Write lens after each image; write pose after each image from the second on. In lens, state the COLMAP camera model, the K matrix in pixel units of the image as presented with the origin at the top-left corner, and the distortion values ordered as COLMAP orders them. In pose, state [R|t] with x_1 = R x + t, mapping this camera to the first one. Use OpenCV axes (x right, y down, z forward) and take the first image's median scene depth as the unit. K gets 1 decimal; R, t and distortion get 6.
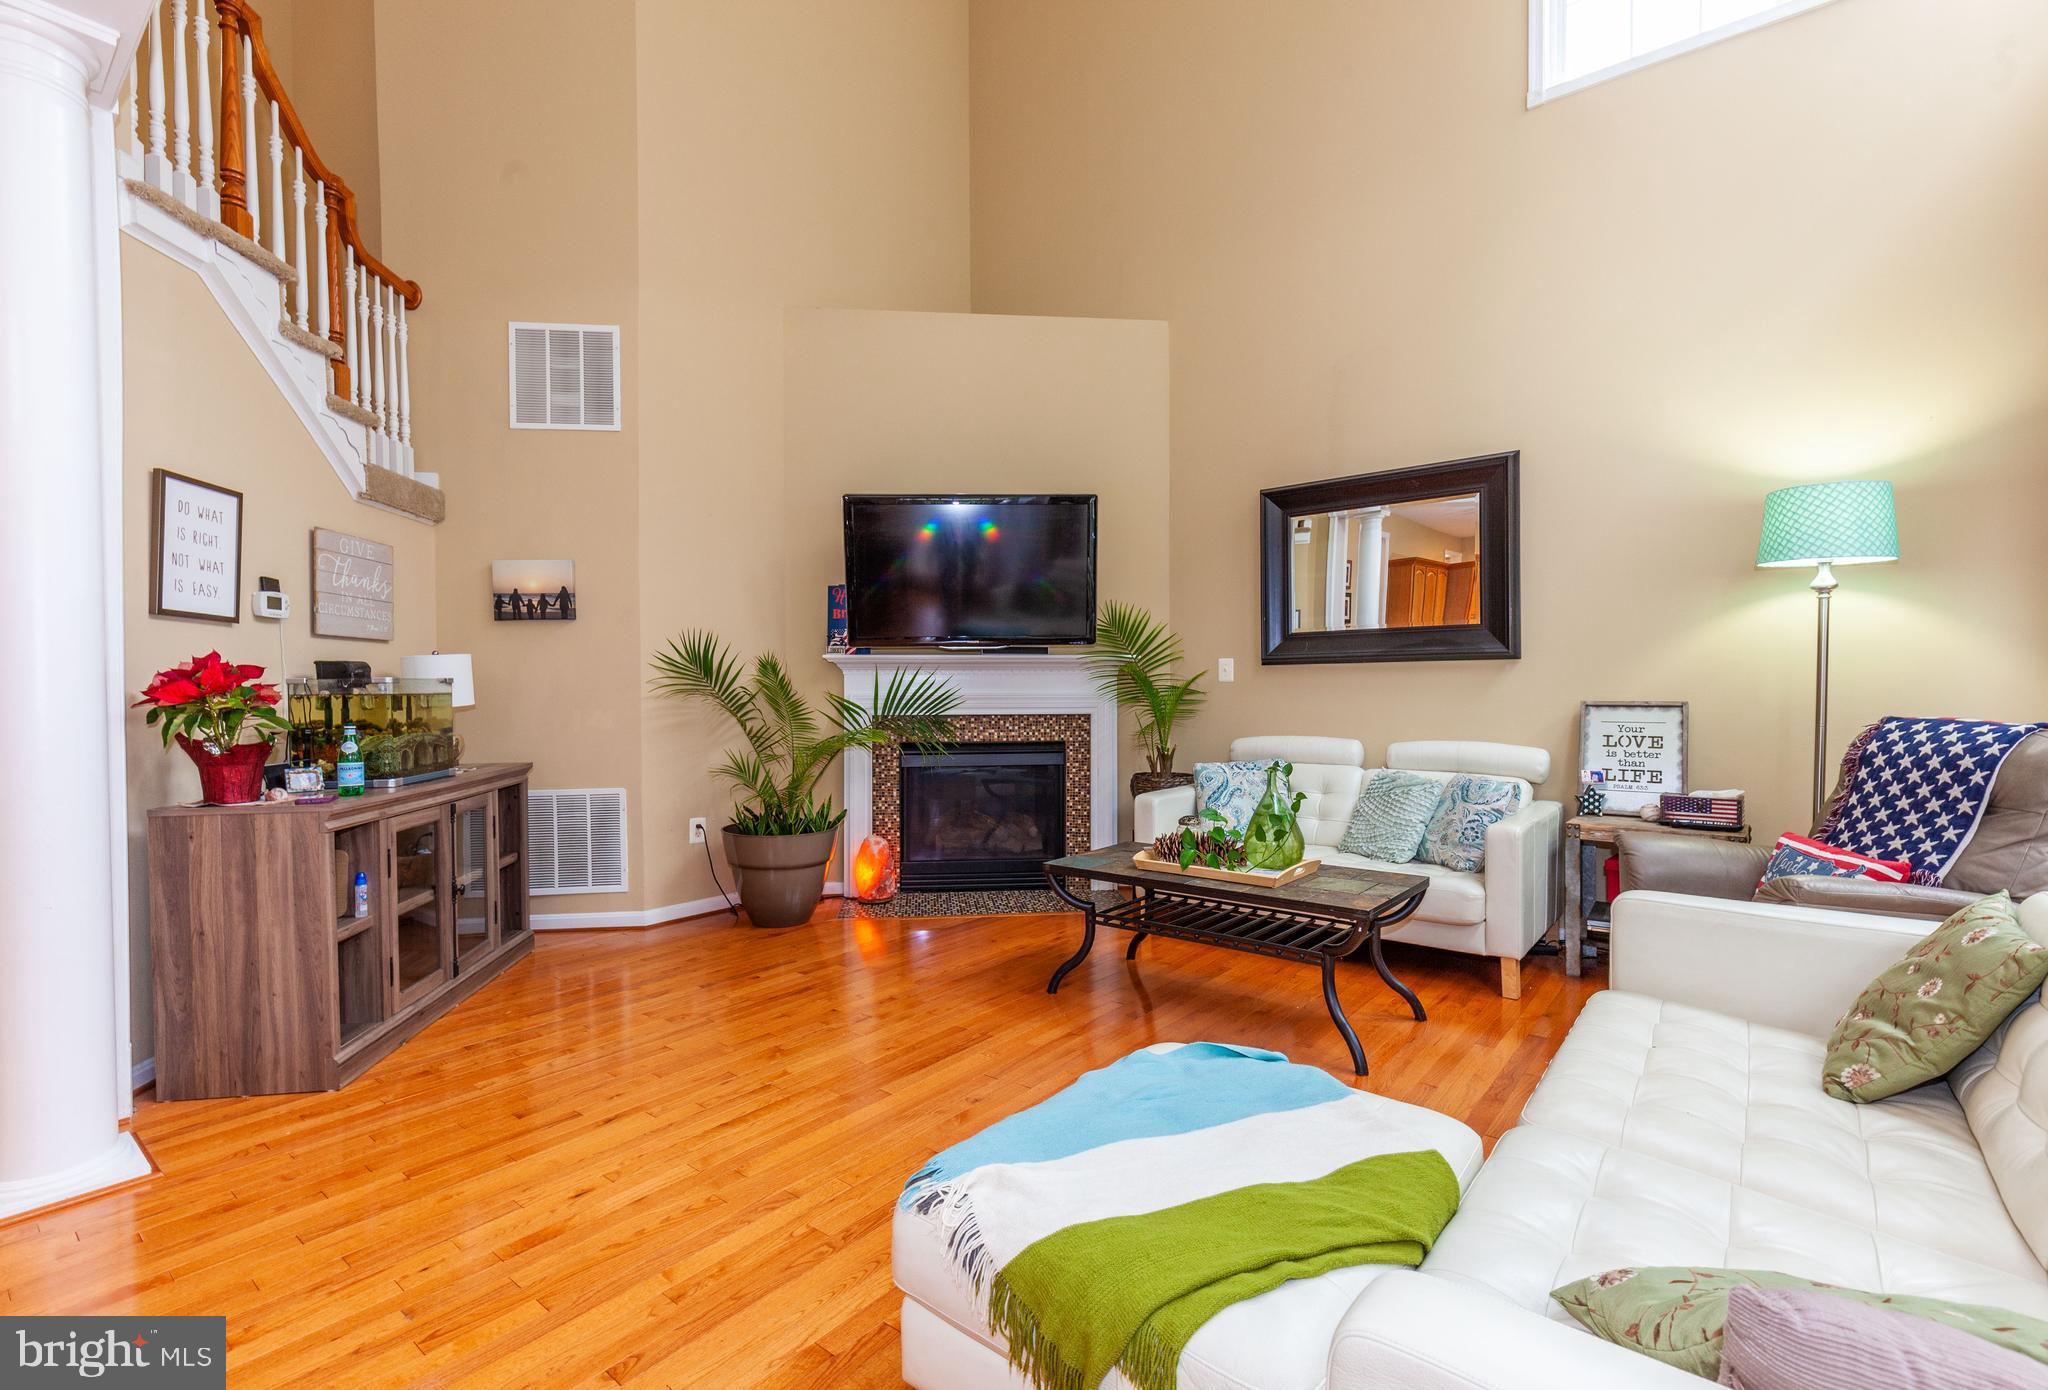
lens RADIAL K [[939.3, 0, 1023.4], [0, 939.3, 694.7], [0, 0, 1]] dist [0.001688, 0.000274]
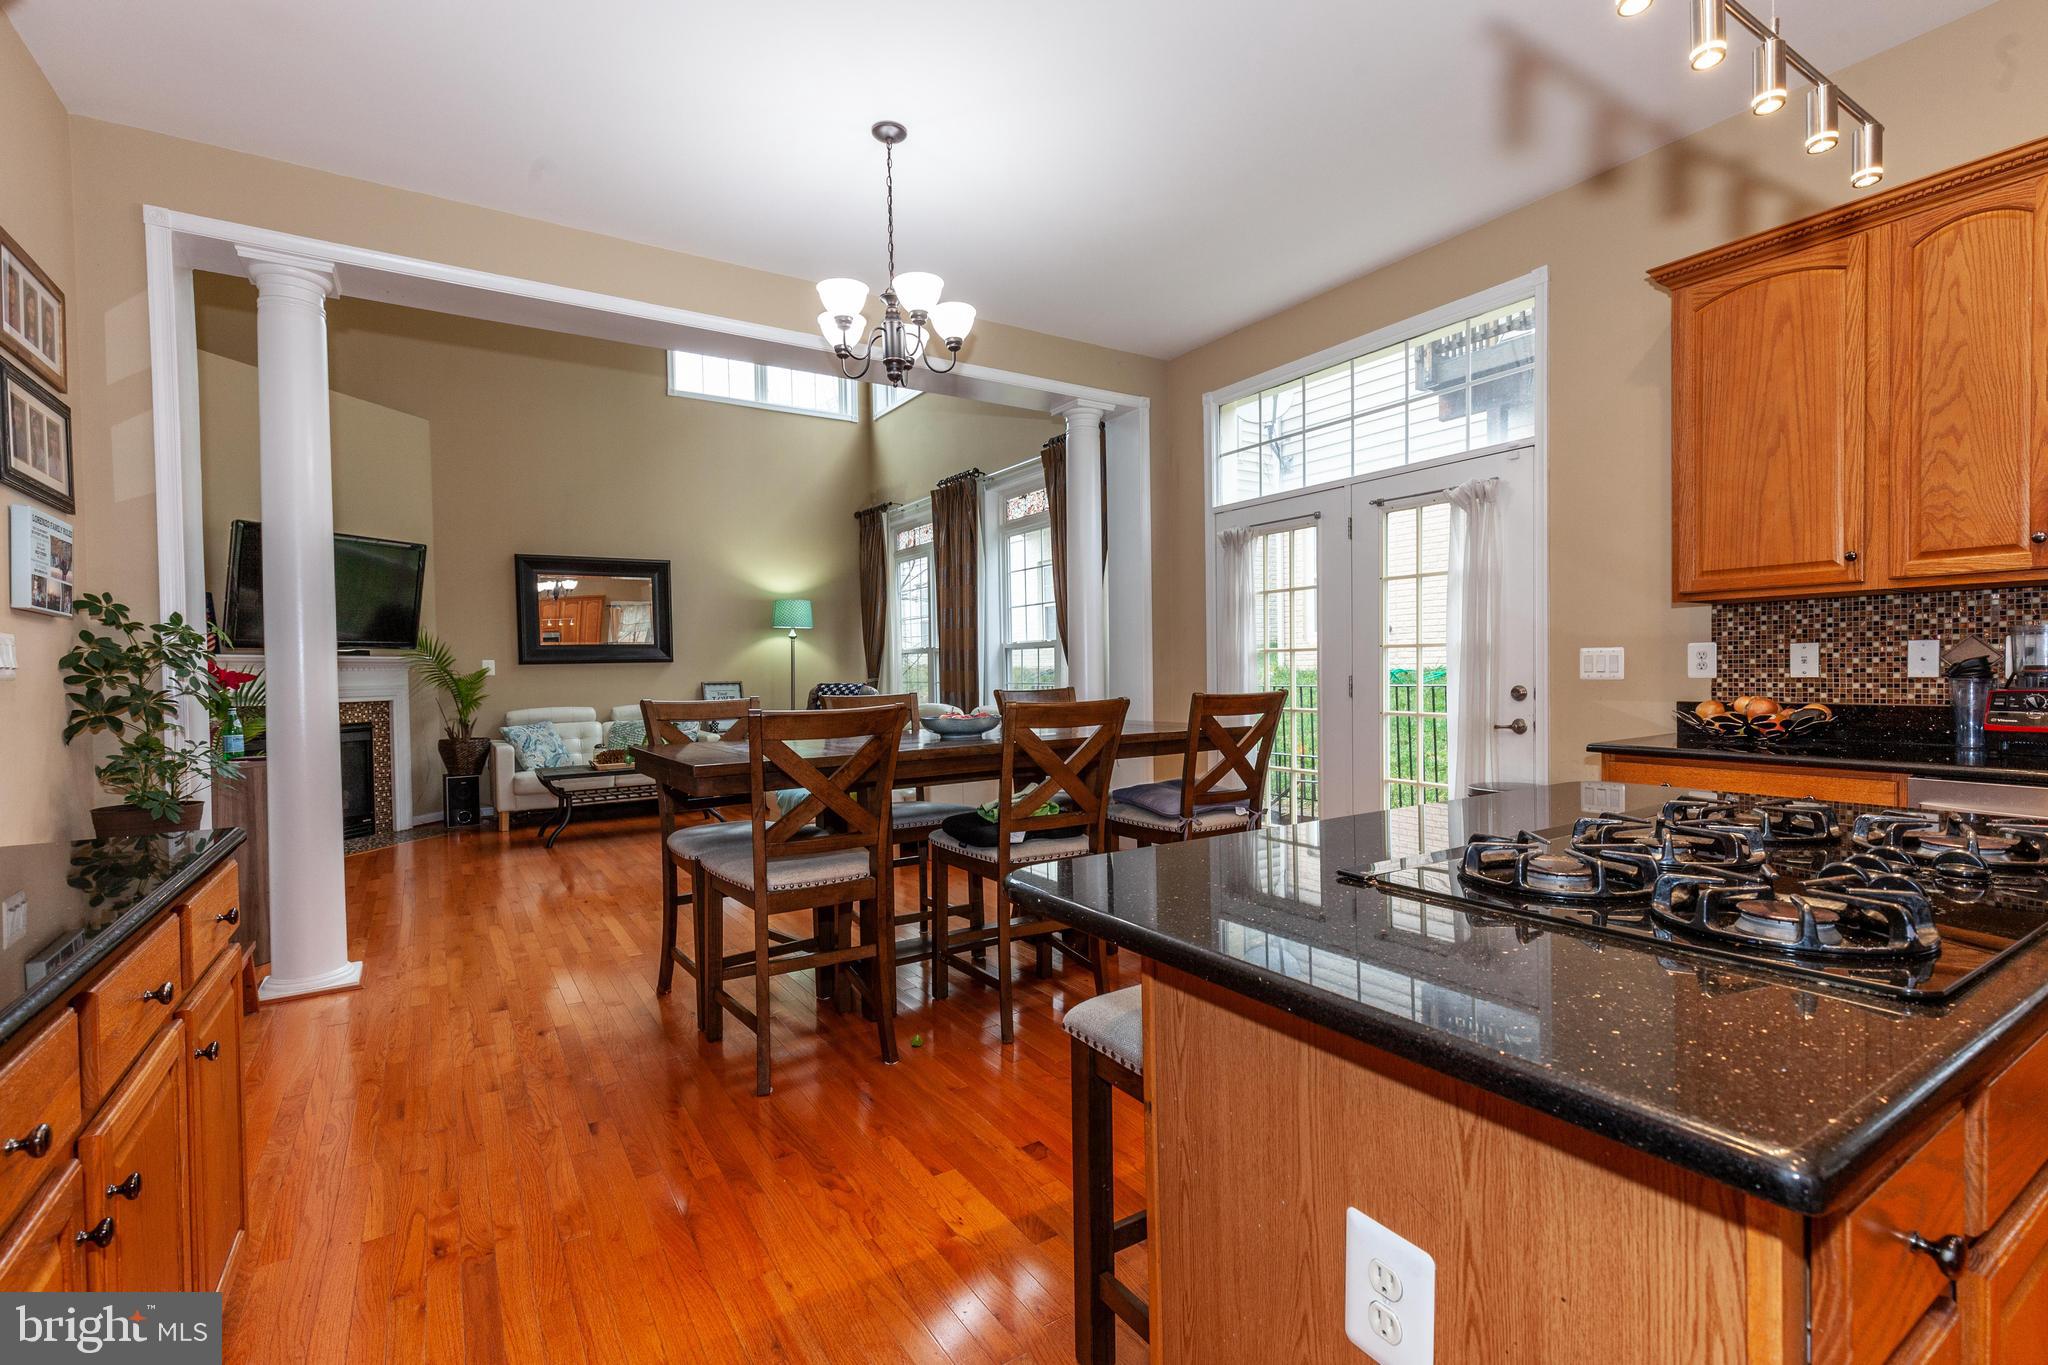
lens RADIAL K [[923.2, 0, 1041.1], [0, 923.2, 686.9], [0, 0, 1]] dist [0.003434, -0.000830]
pose [[0.292079, -0.019110, 0.956203, -1.105673], [0.026995, 0.999567, 0.011731, 0.012878], [-0.956013, 0.022387, 0.292469, -0.336977]]
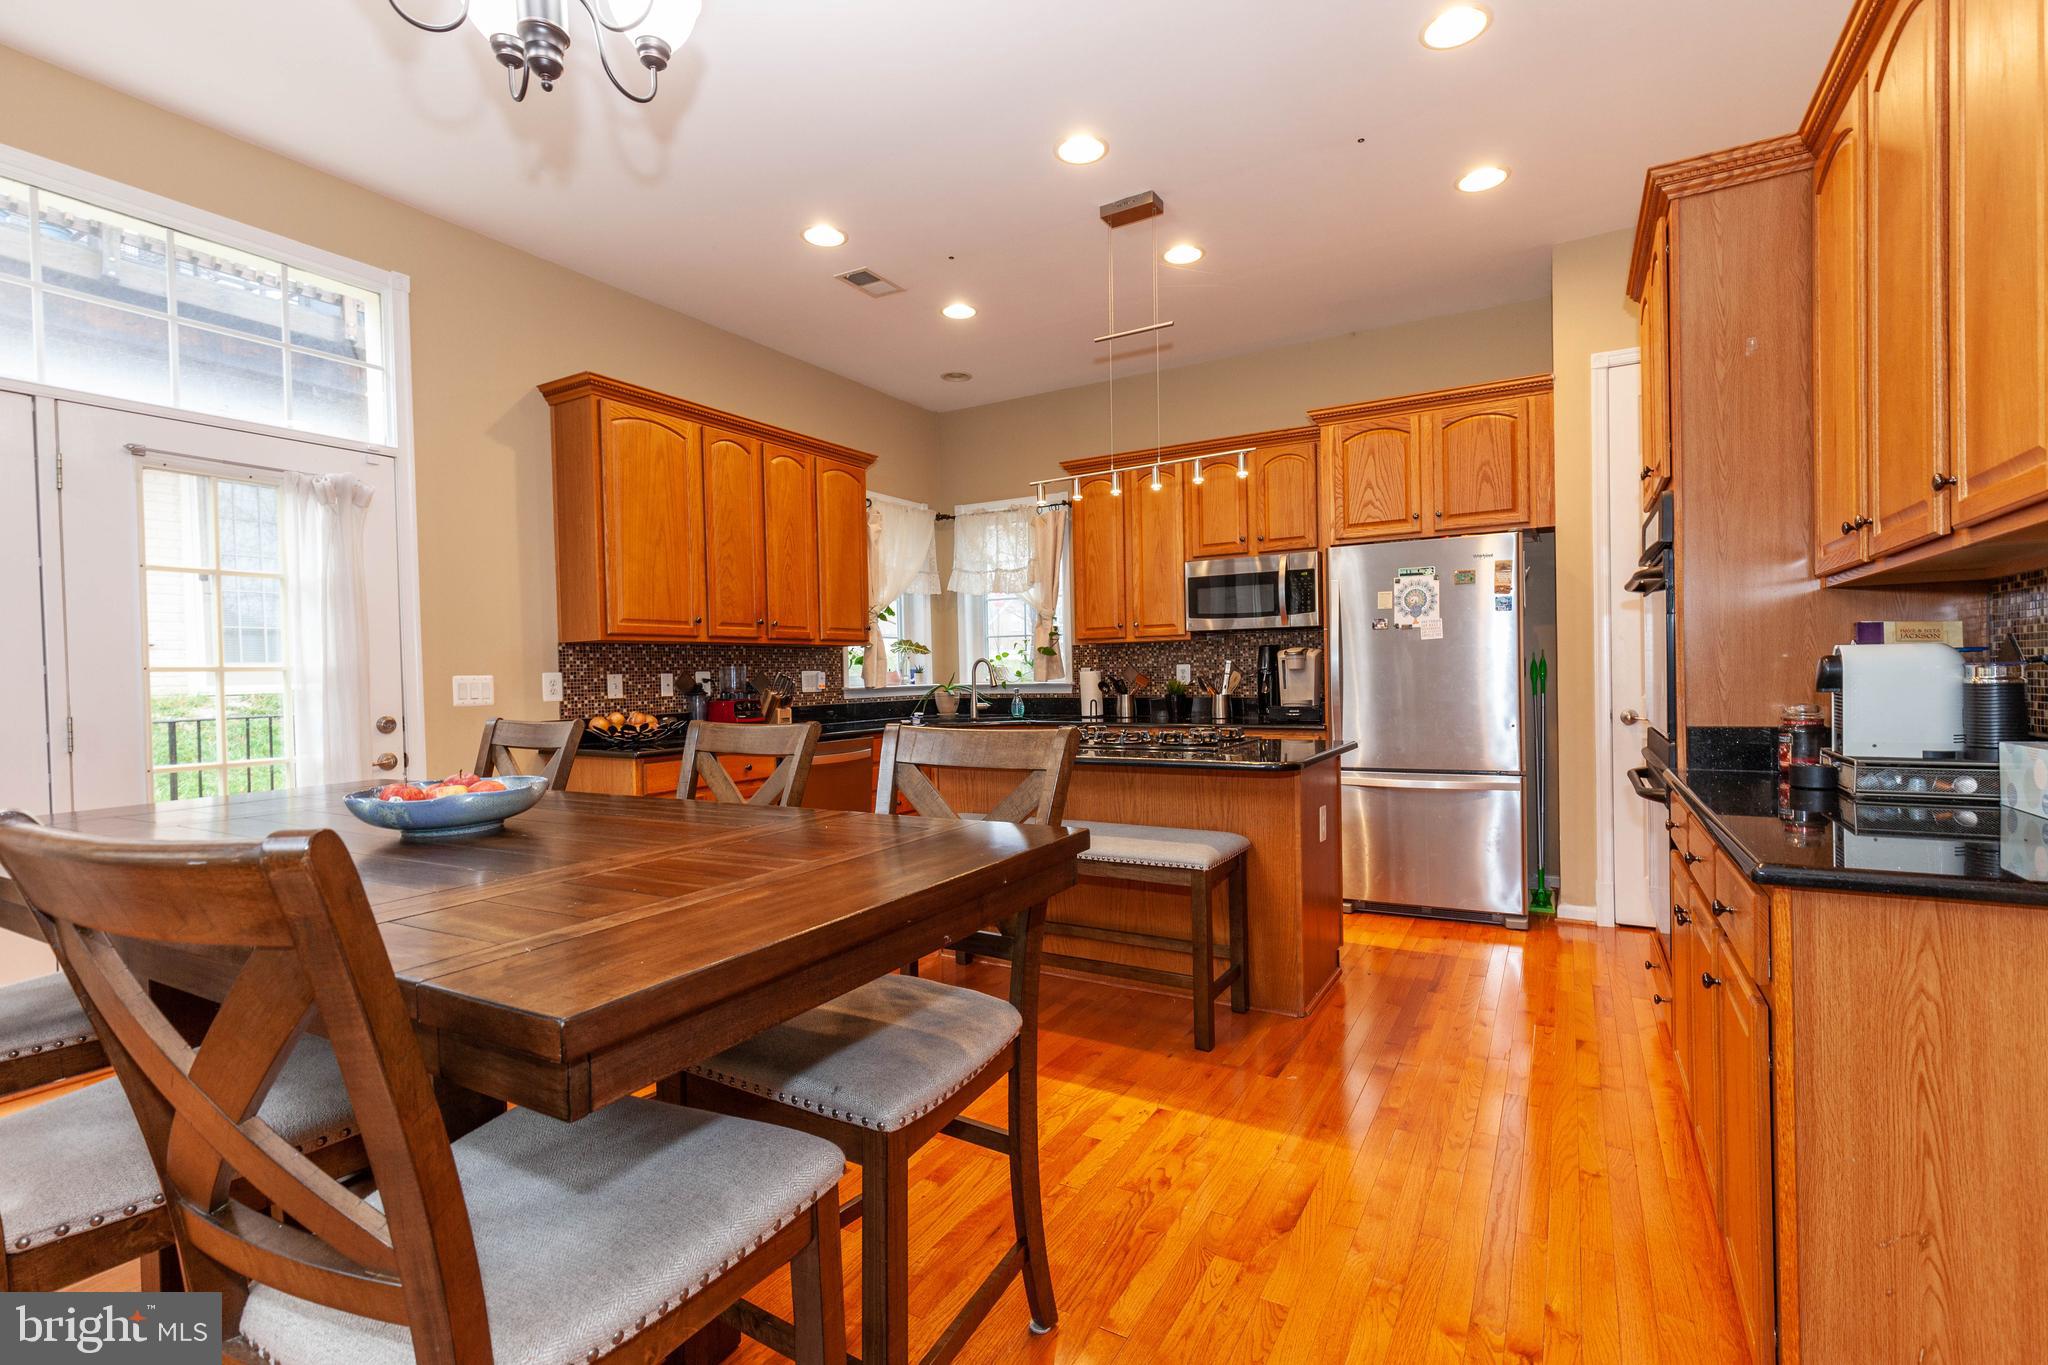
lens RADIAL K [[923.2, 0, 1041.1], [0, 923.2, 686.9], [0, 0, 1]] dist [0.003434, -0.000830]
pose [[-0.986007, 0.029590, -0.164056, -0.545626], [0.025267, 0.999278, 0.028379, 0.000314], [0.164777, 0.023837, -0.986043, 0.376320]]
